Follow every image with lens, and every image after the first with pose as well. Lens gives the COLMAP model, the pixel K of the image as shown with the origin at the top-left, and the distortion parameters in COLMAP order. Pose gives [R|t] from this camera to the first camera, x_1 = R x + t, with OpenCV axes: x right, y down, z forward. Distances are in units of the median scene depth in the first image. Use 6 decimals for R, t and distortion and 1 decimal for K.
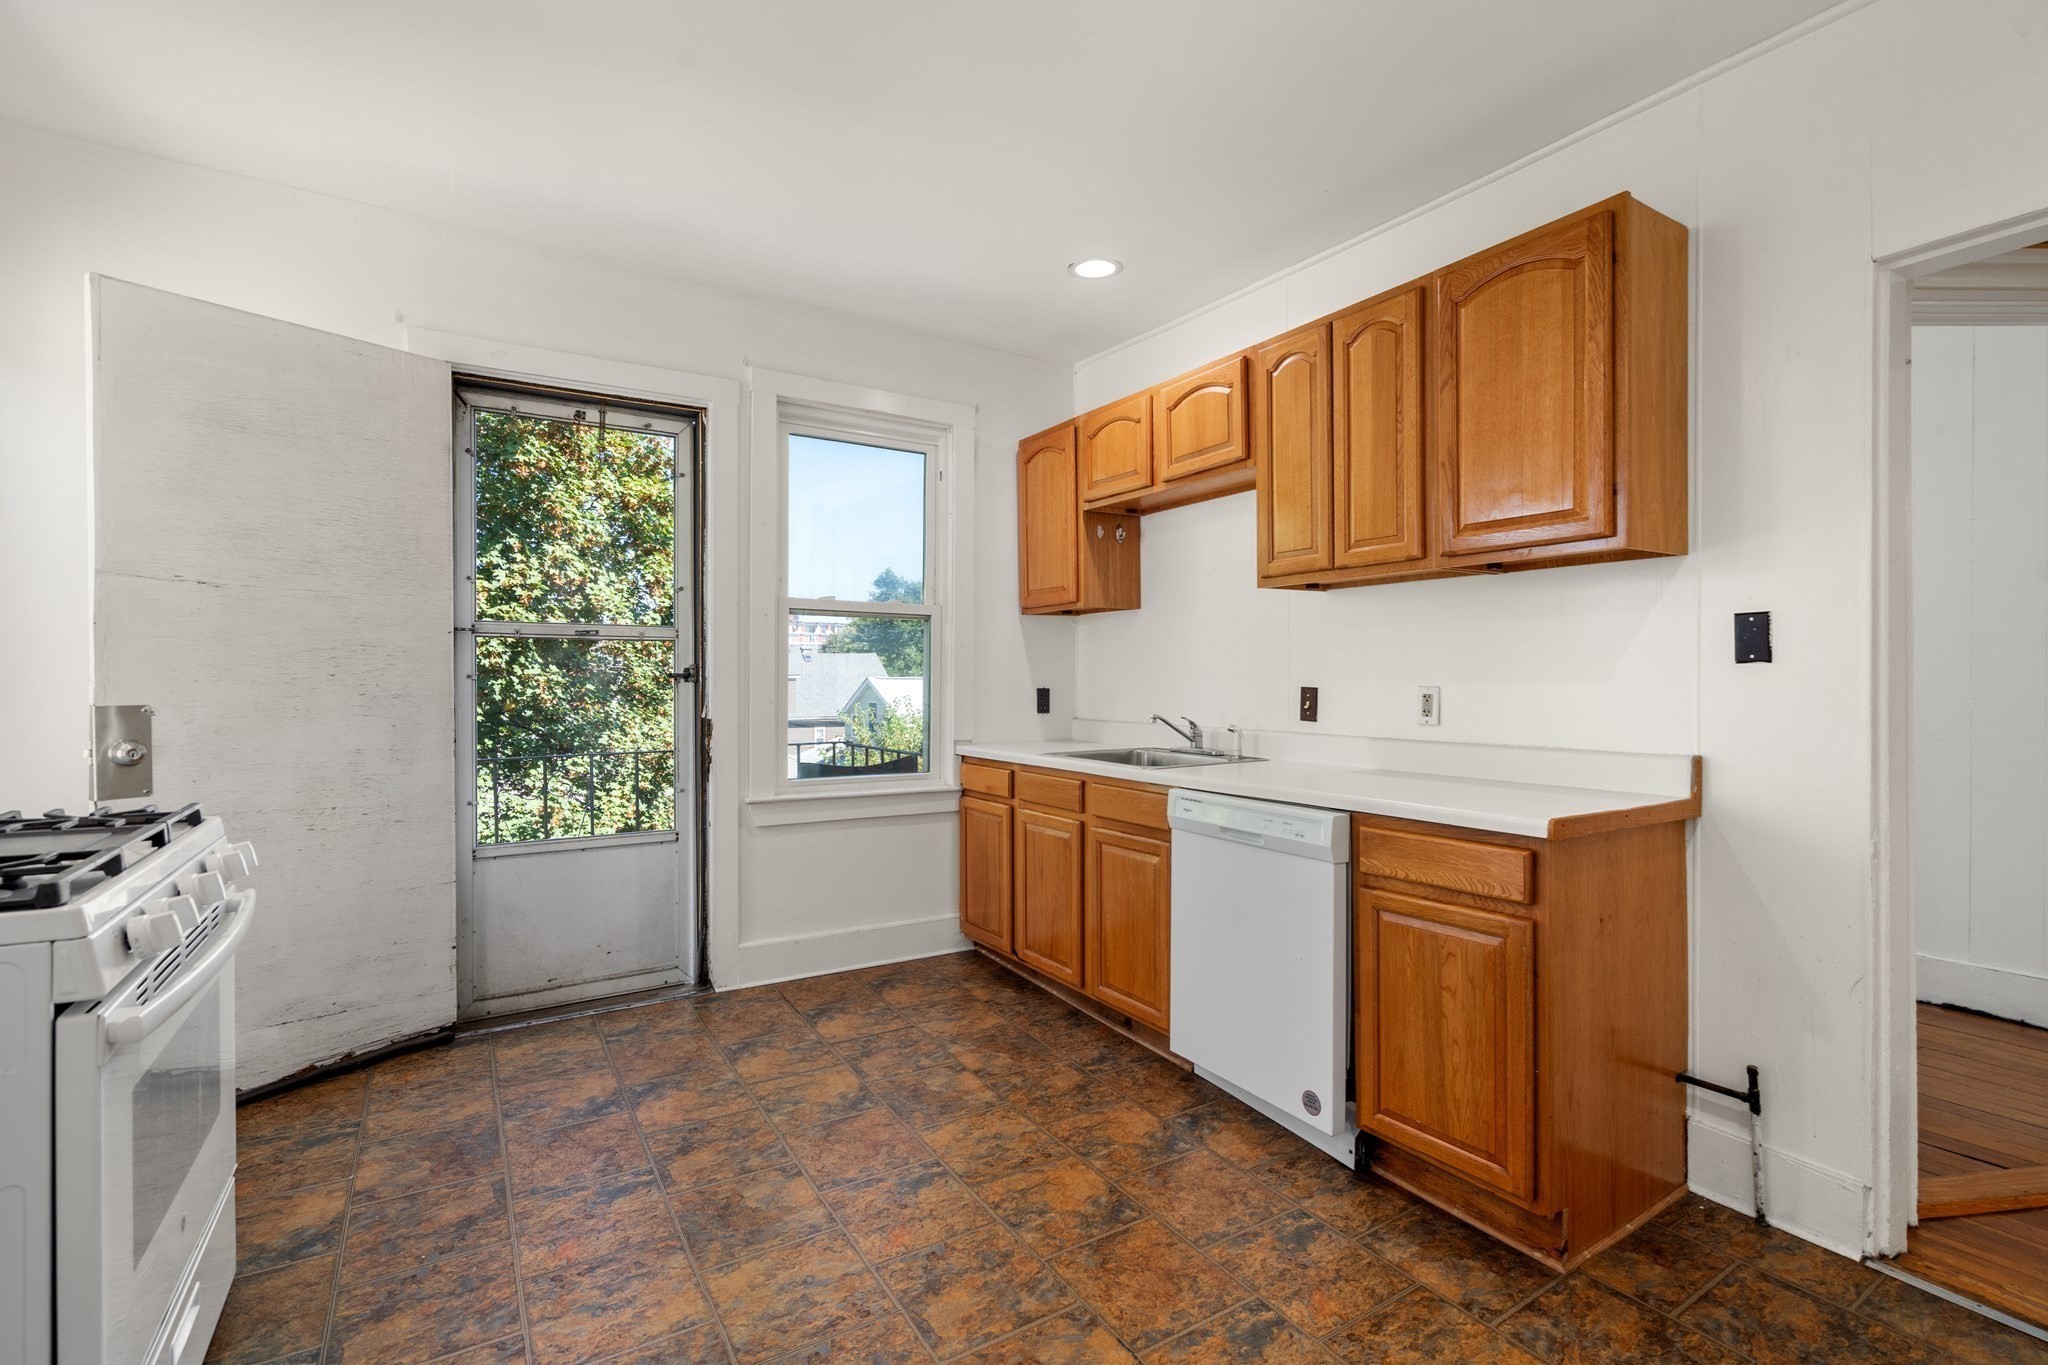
lens RADIAL K [[920.7, 0, 1013.0], [0, 920.7, 679.4], [0, 0, 1]] dist [-0.008434, 0.003513]
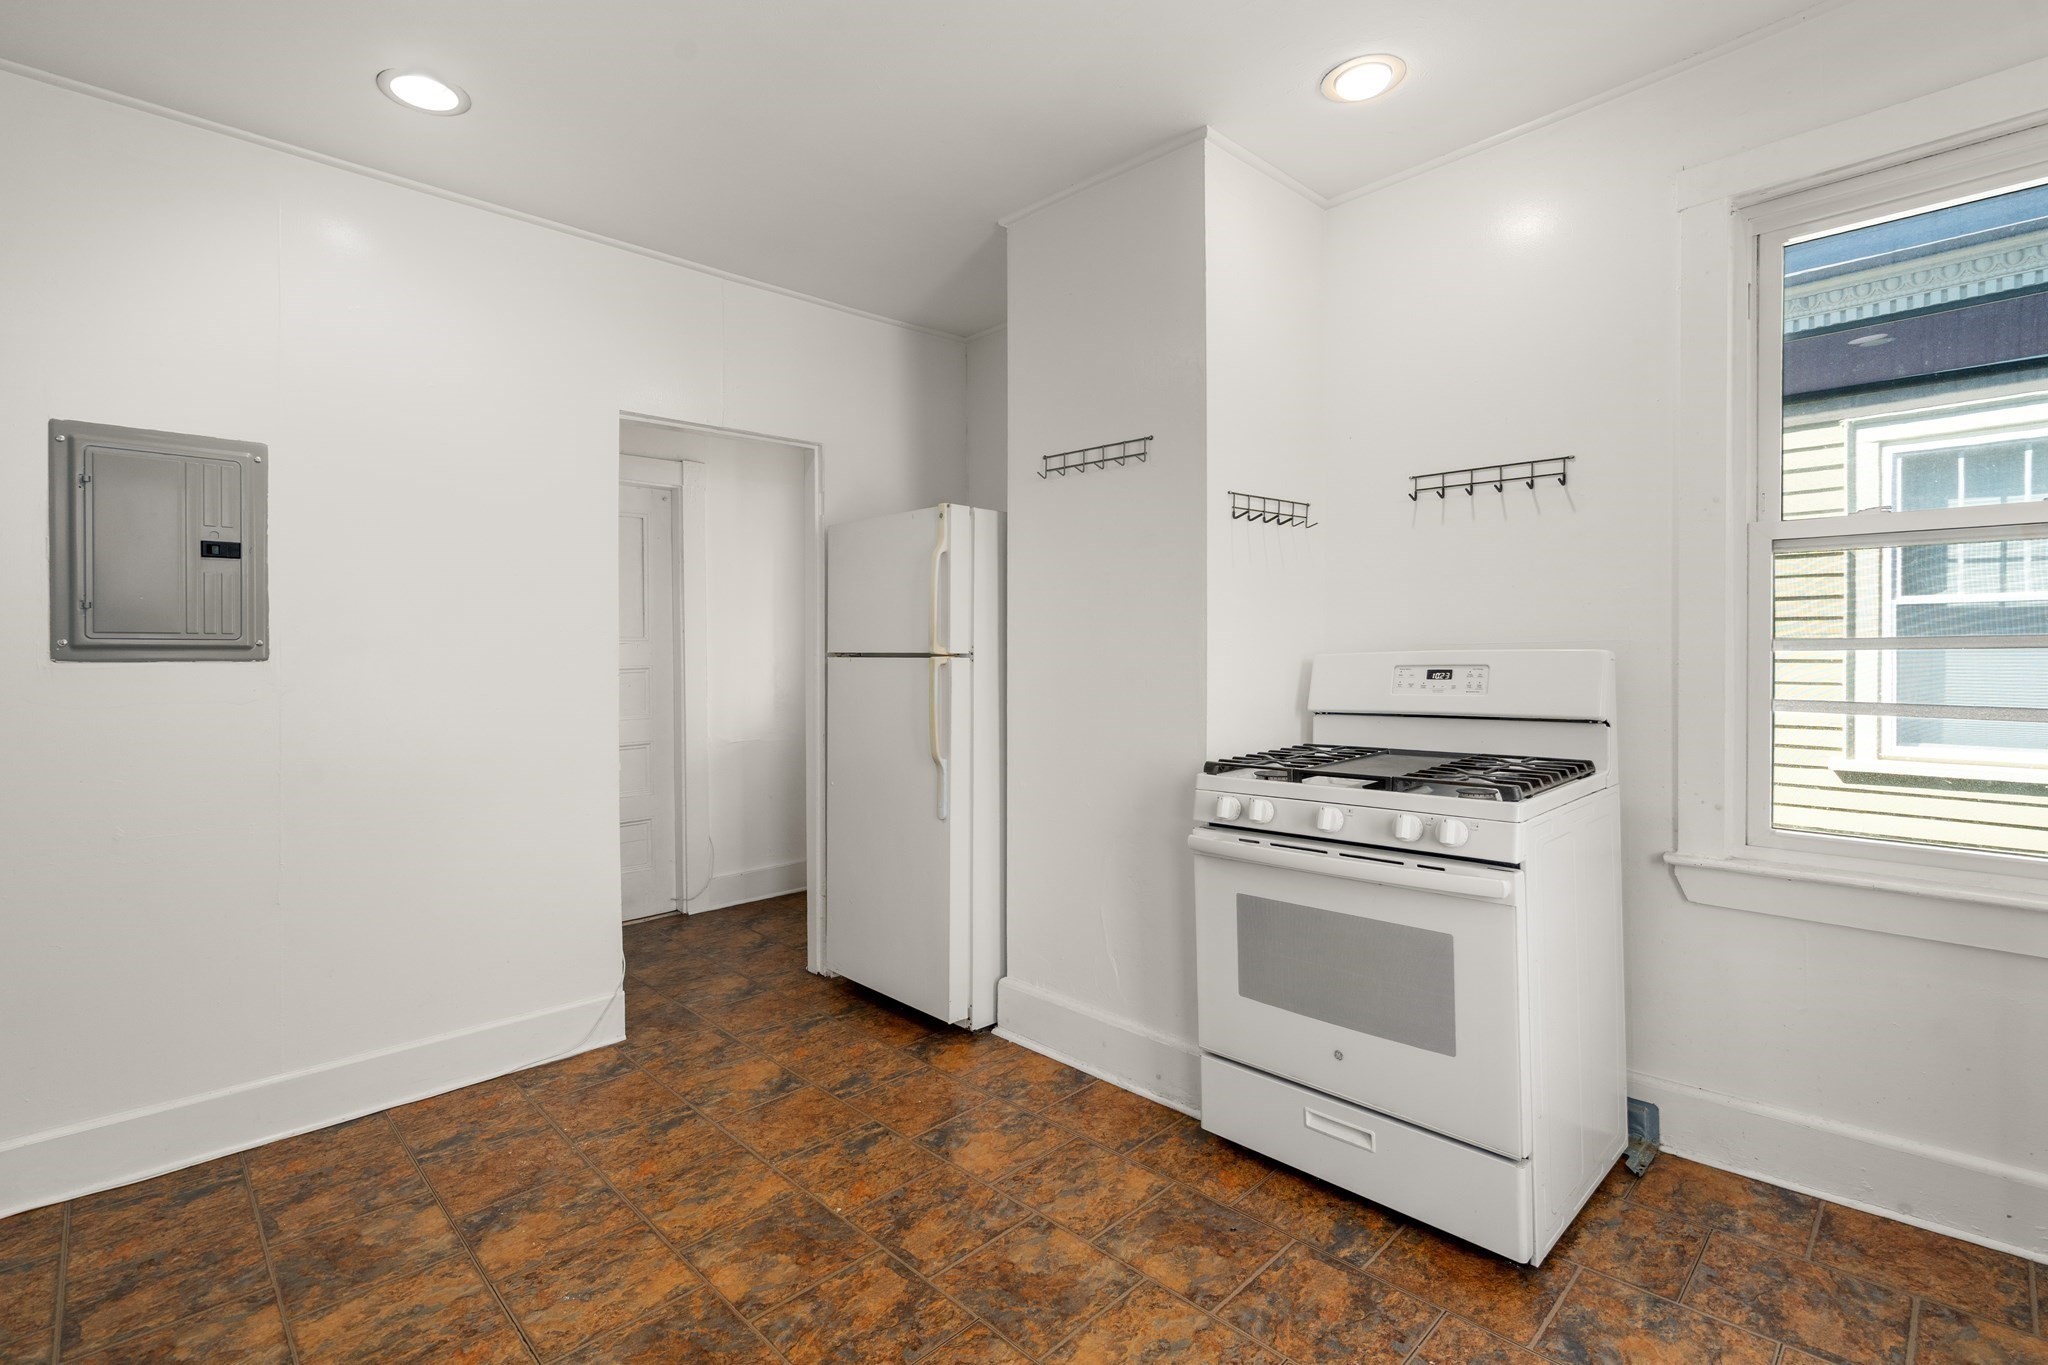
lens RADIAL K [[920.7, 0, 1018.1], [0, 920.7, 662.4], [0, 0, 1]] dist [-0.008434, 0.003513]
pose [[-0.974837, 0.013087, -0.222534, -0.067603], [0.010061, 0.999841, 0.014725, -0.016973], [0.222691, 0.012115, -0.974814, 1.217318]]
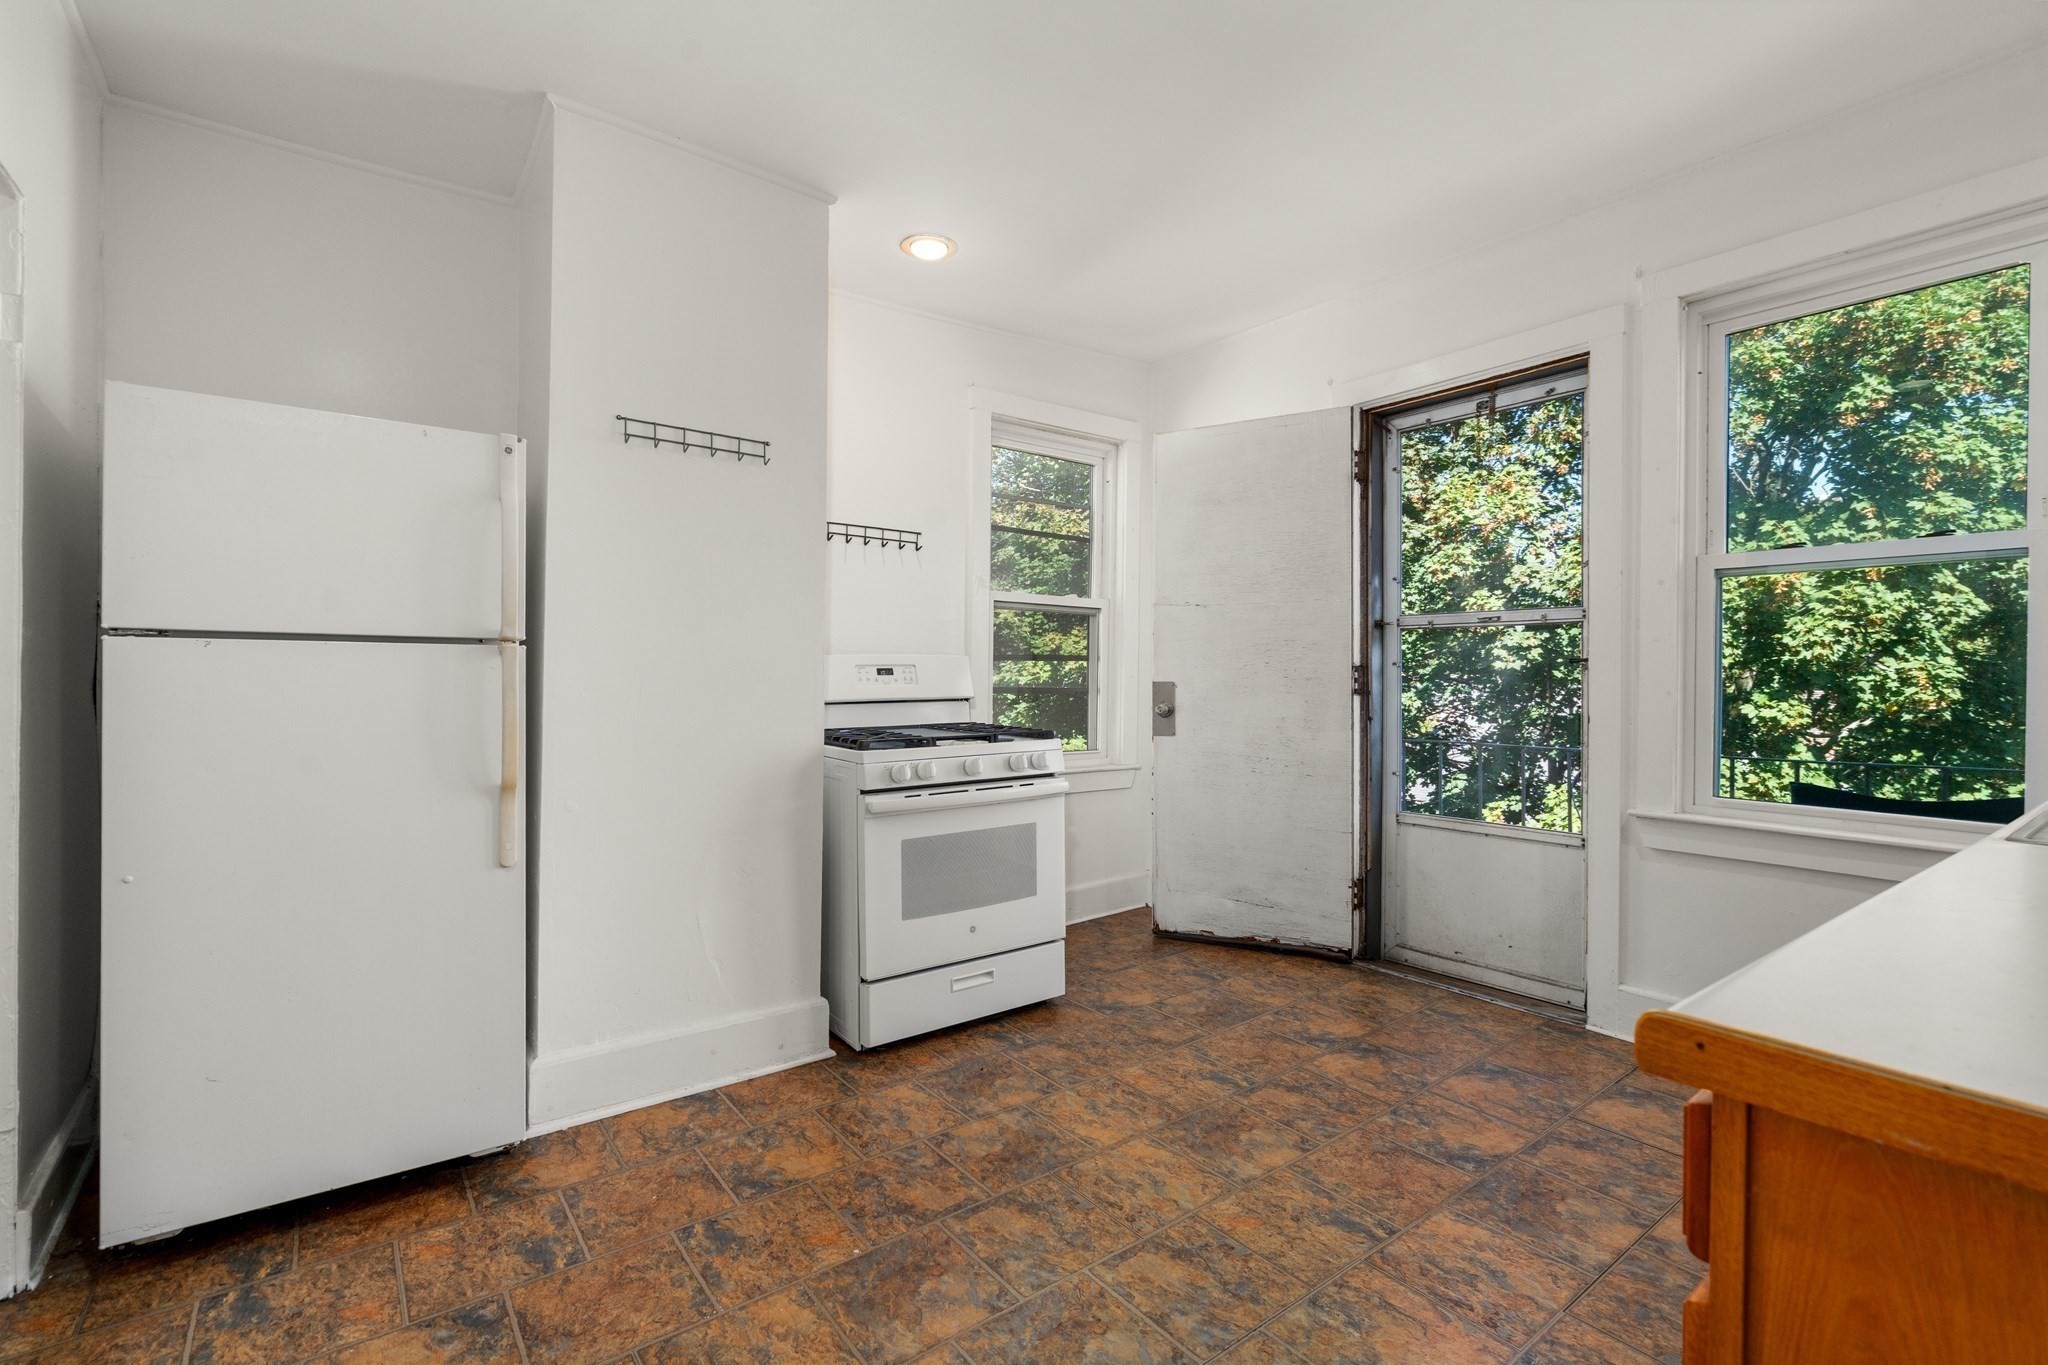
lens RADIAL K [[920.7, 0, 1007.0], [0, 920.7, 681.8], [0, 0, 1]] dist [-0.008434, 0.003513]
pose [[0.080003, 0.005803, -0.996778, 0.612090], [-0.005682, 0.999969, 0.005366, 0.018728], [0.996778, 0.005235, 0.080034, 0.490977]]
